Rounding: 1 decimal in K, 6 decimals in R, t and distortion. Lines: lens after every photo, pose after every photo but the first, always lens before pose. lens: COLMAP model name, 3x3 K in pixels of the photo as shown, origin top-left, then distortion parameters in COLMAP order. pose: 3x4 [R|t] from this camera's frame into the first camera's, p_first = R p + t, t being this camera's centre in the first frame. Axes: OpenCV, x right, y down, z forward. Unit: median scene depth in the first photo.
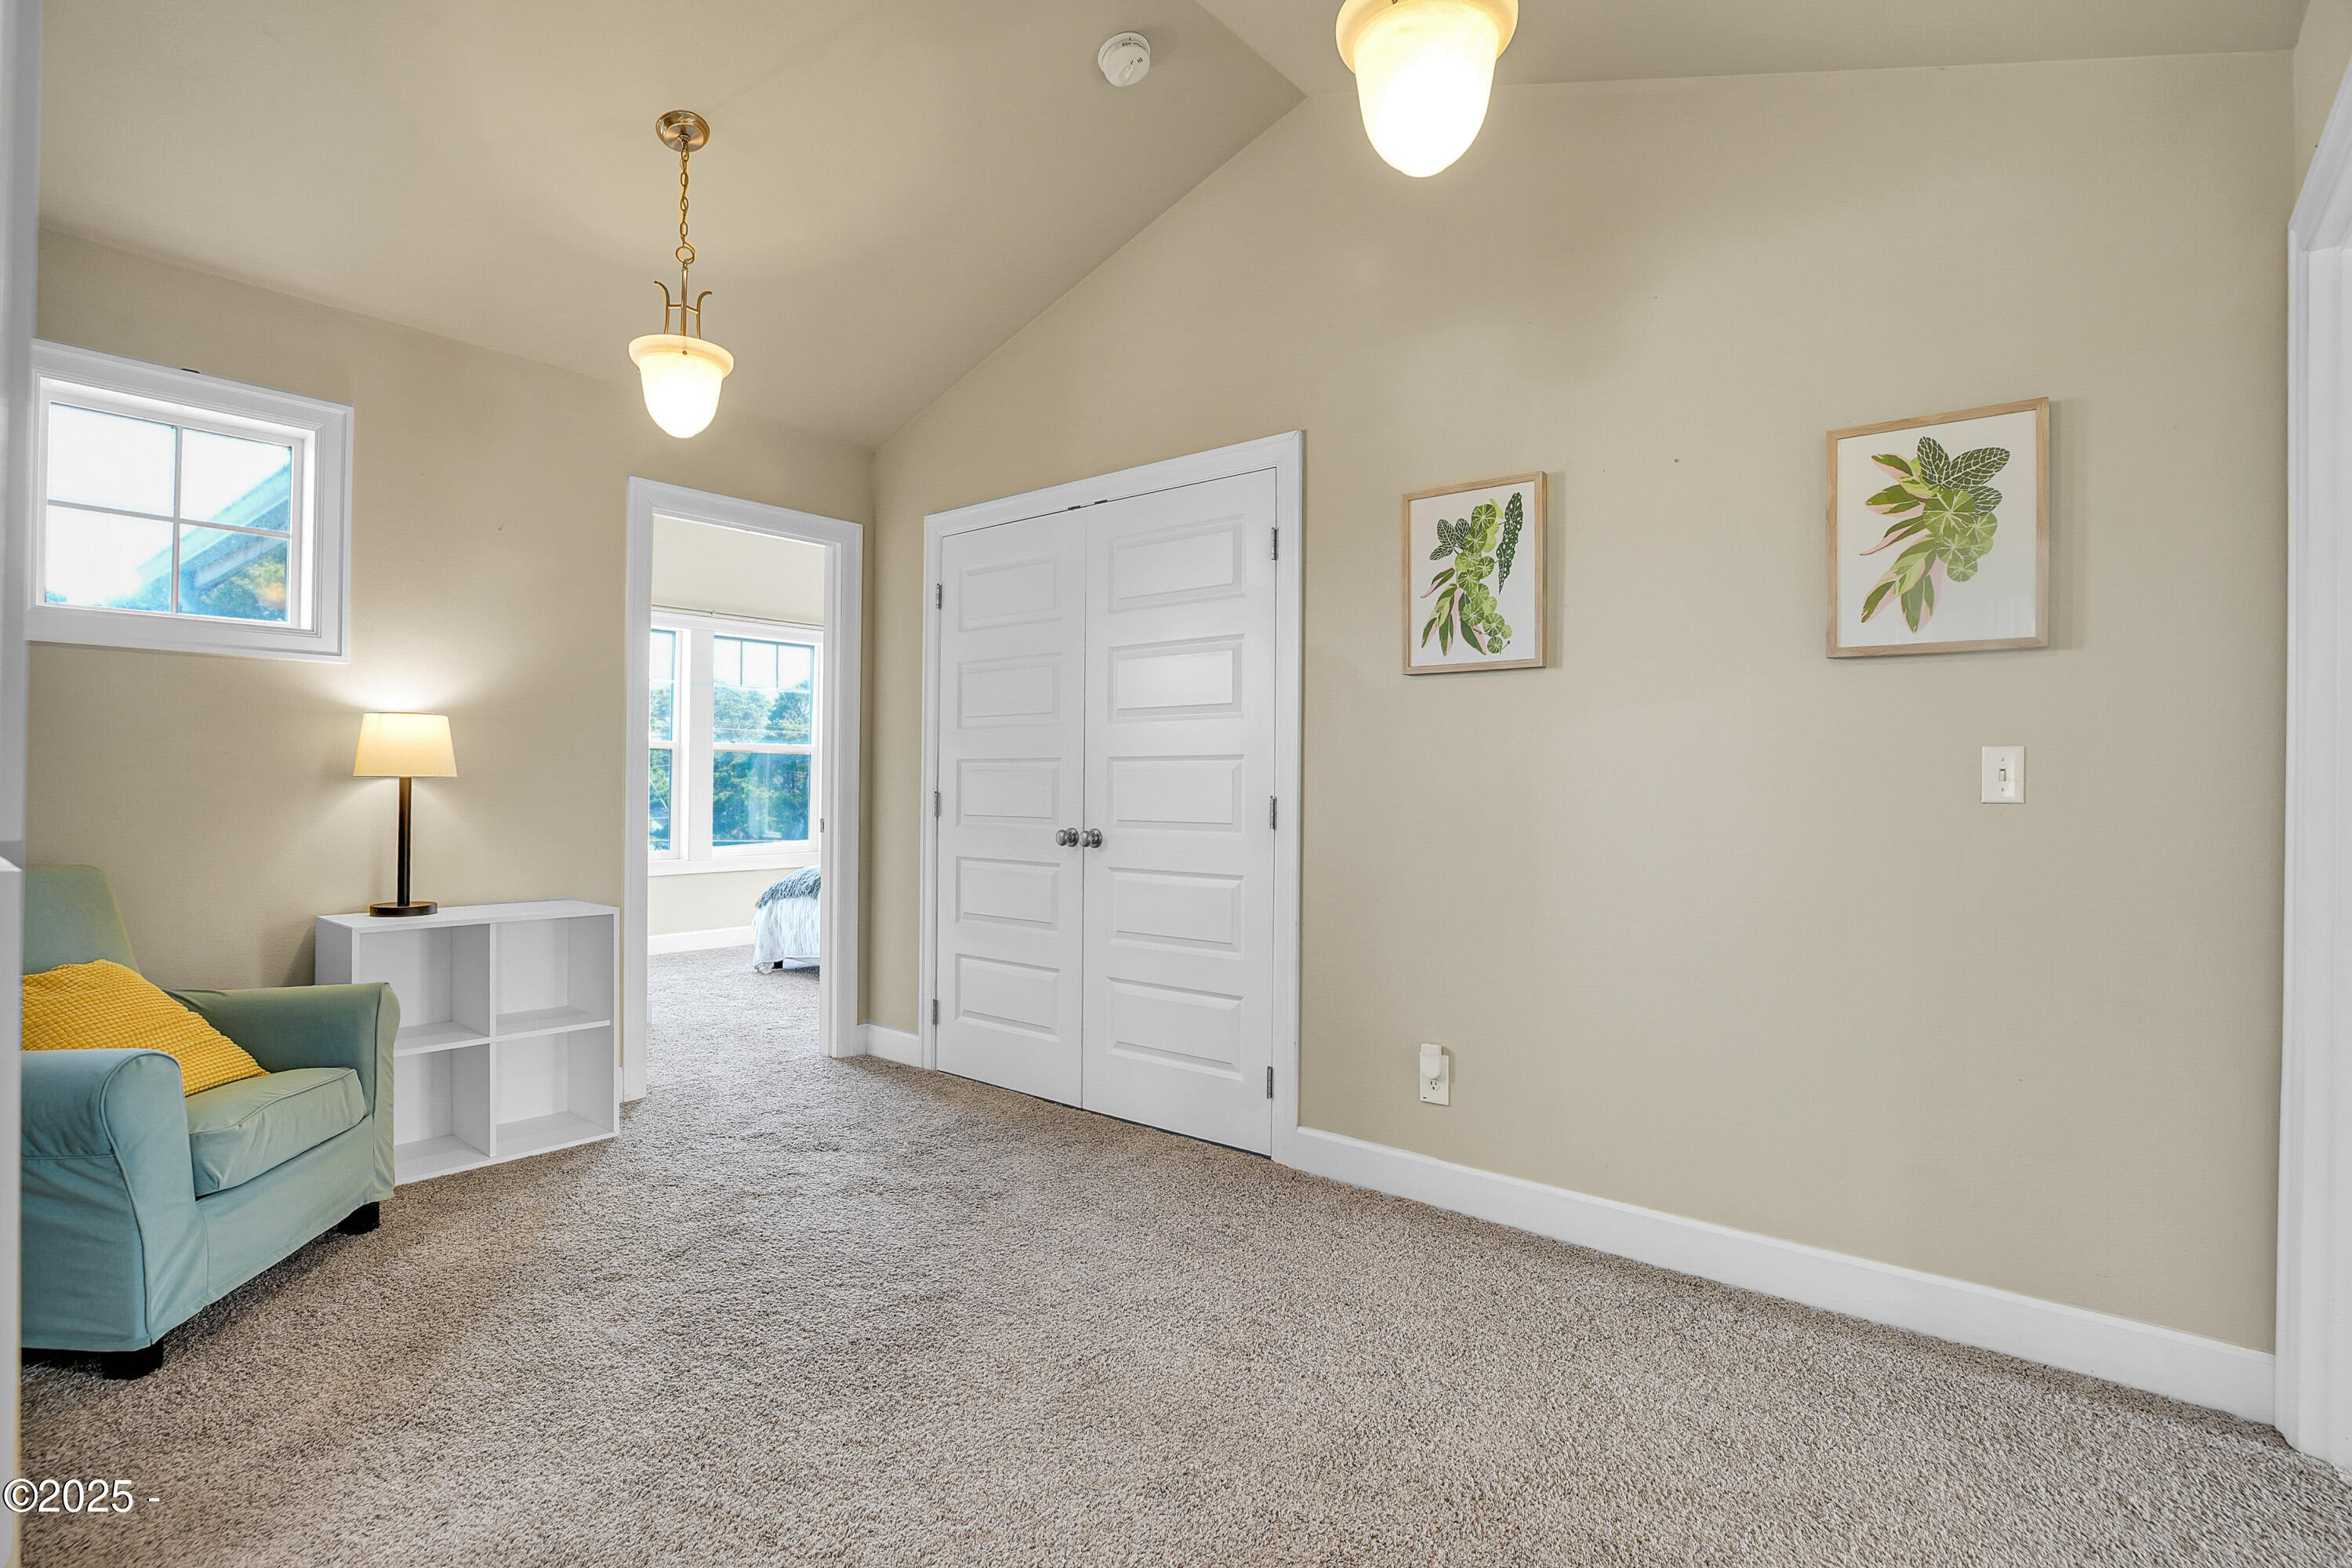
lens RADIAL K [[1083.6, 0, 1176.2], [0, 1083.6, 790.8], [0, 0, 1]] dist [-0.039356, 0.010143]
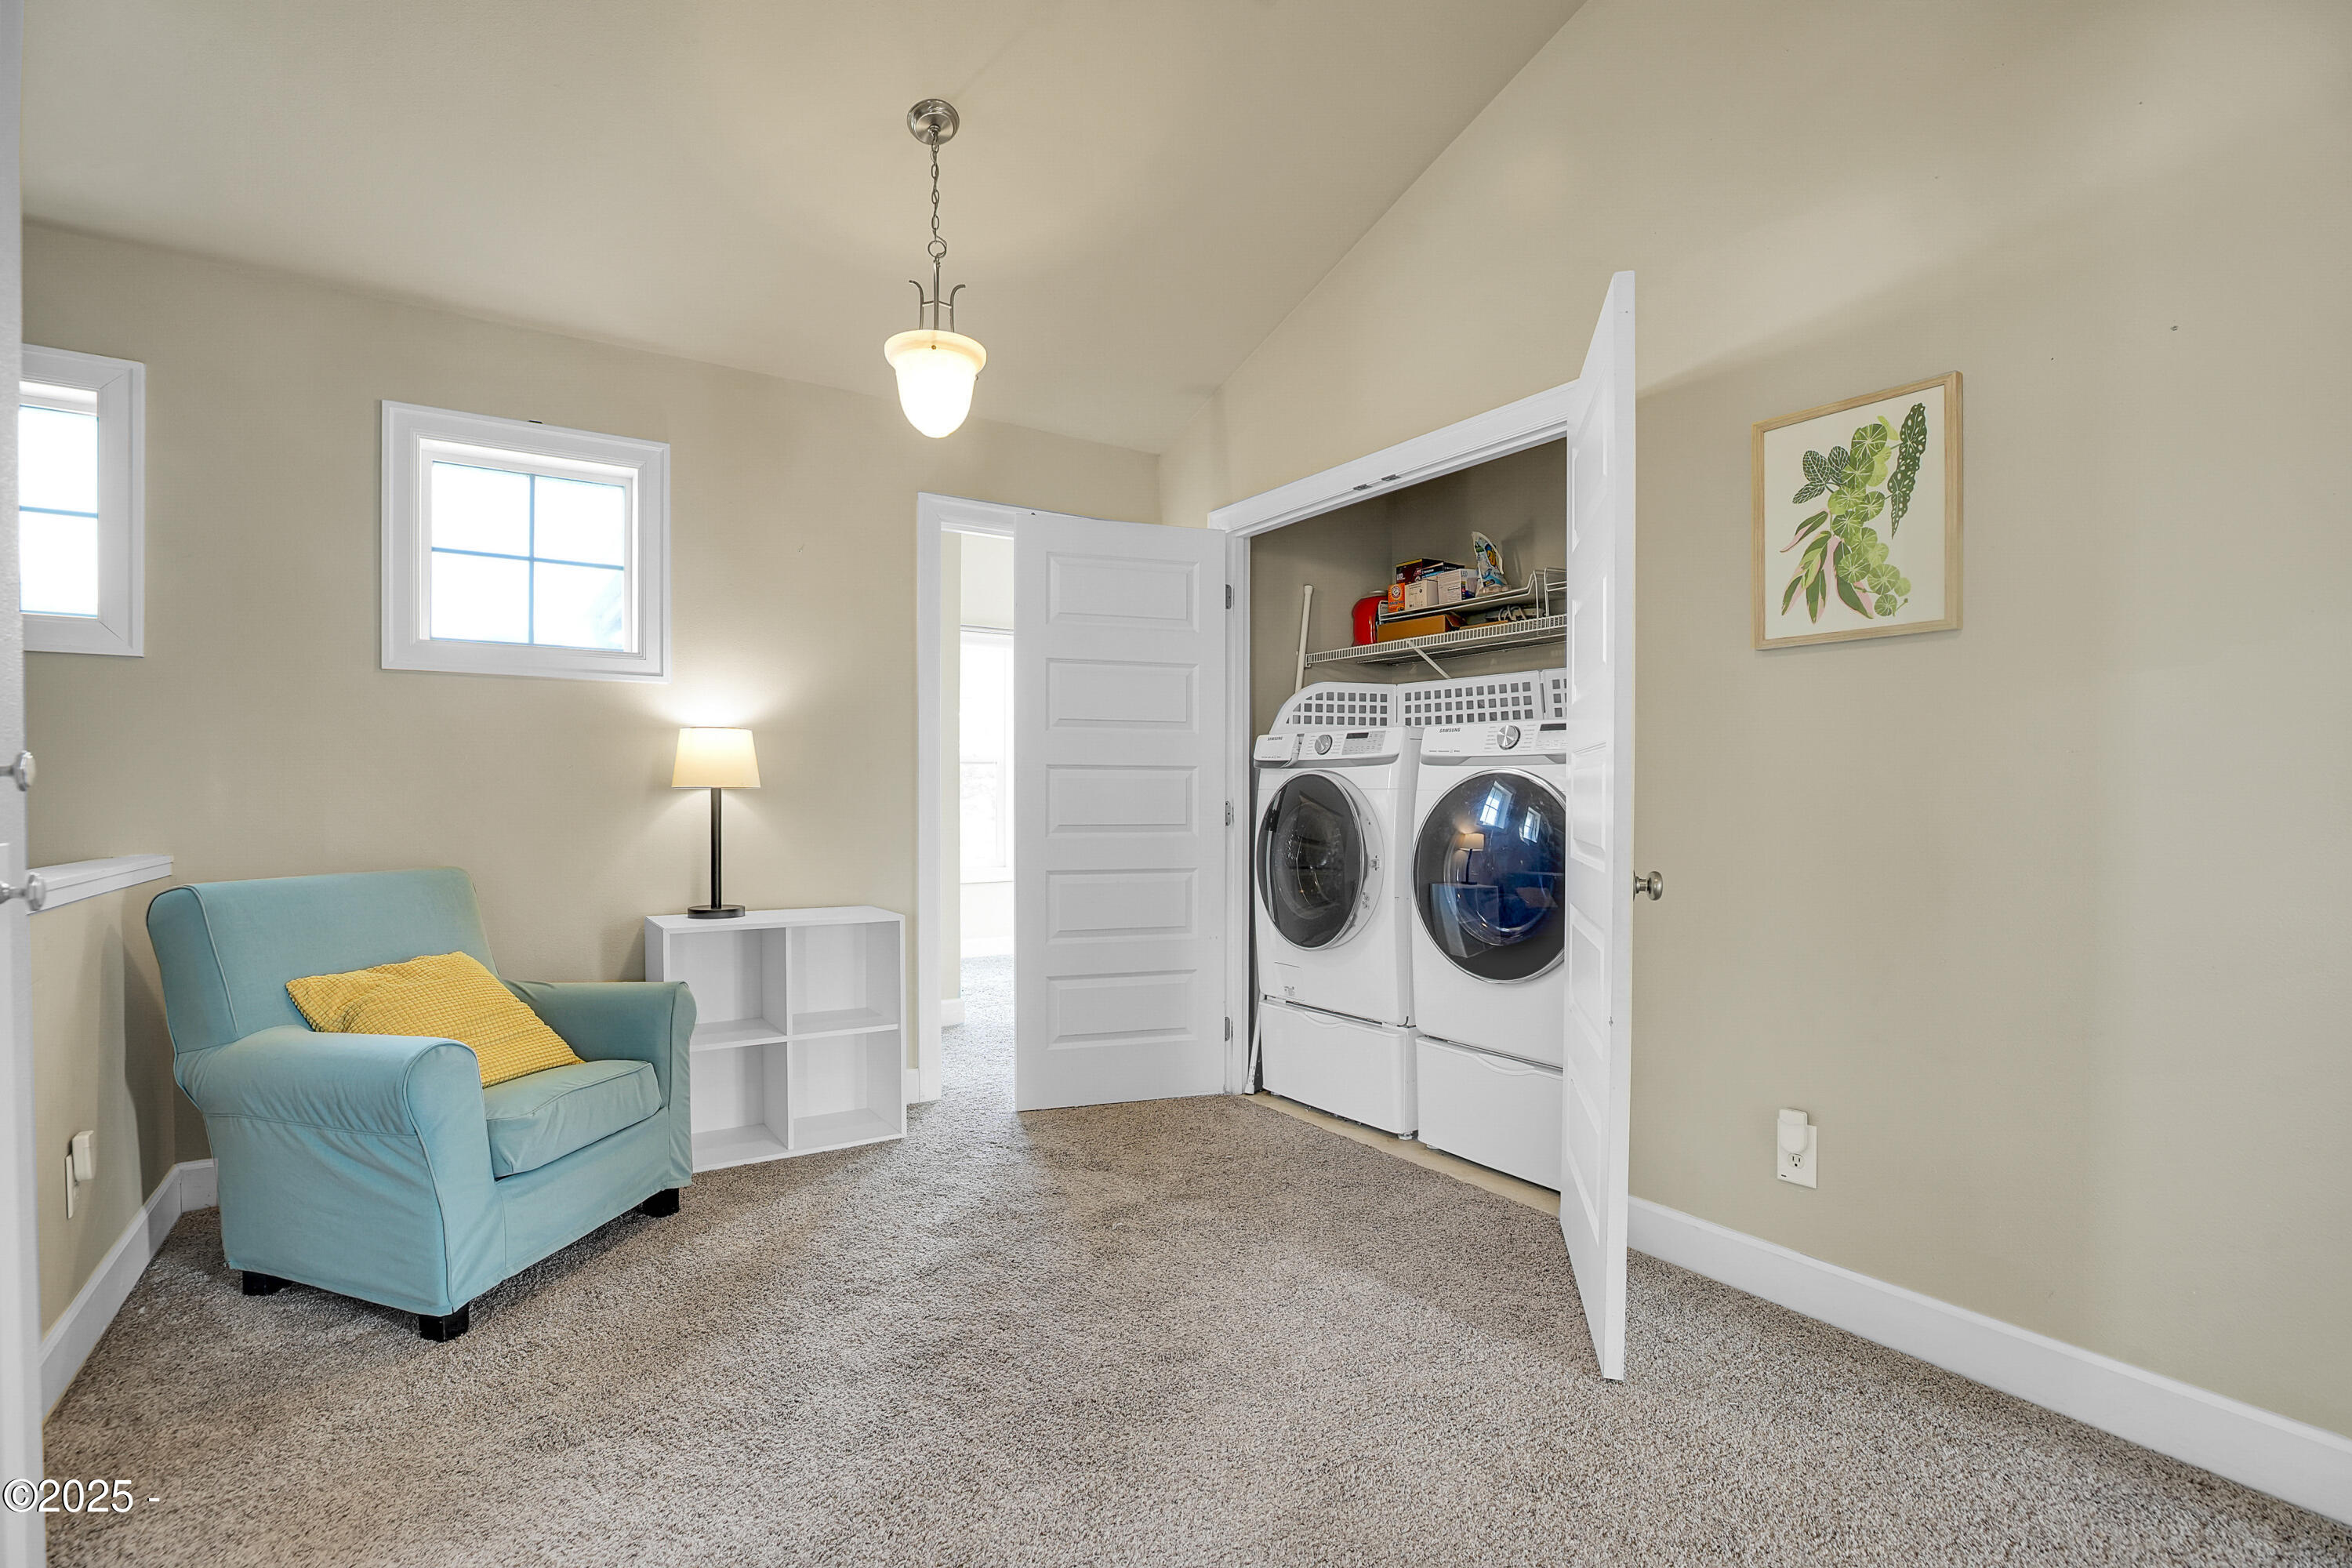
lens RADIAL K [[1083.6, 0, 1168.4], [0, 1083.6, 818.0], [0, 0, 1]] dist [-0.039356, 0.010143]
pose [[0.955200, -0.000489, -0.295961, 0.031810], [0.004683, 0.999898, 0.013462, 0.005694], [0.295925, -0.014245, 0.955105, 0.123203]]
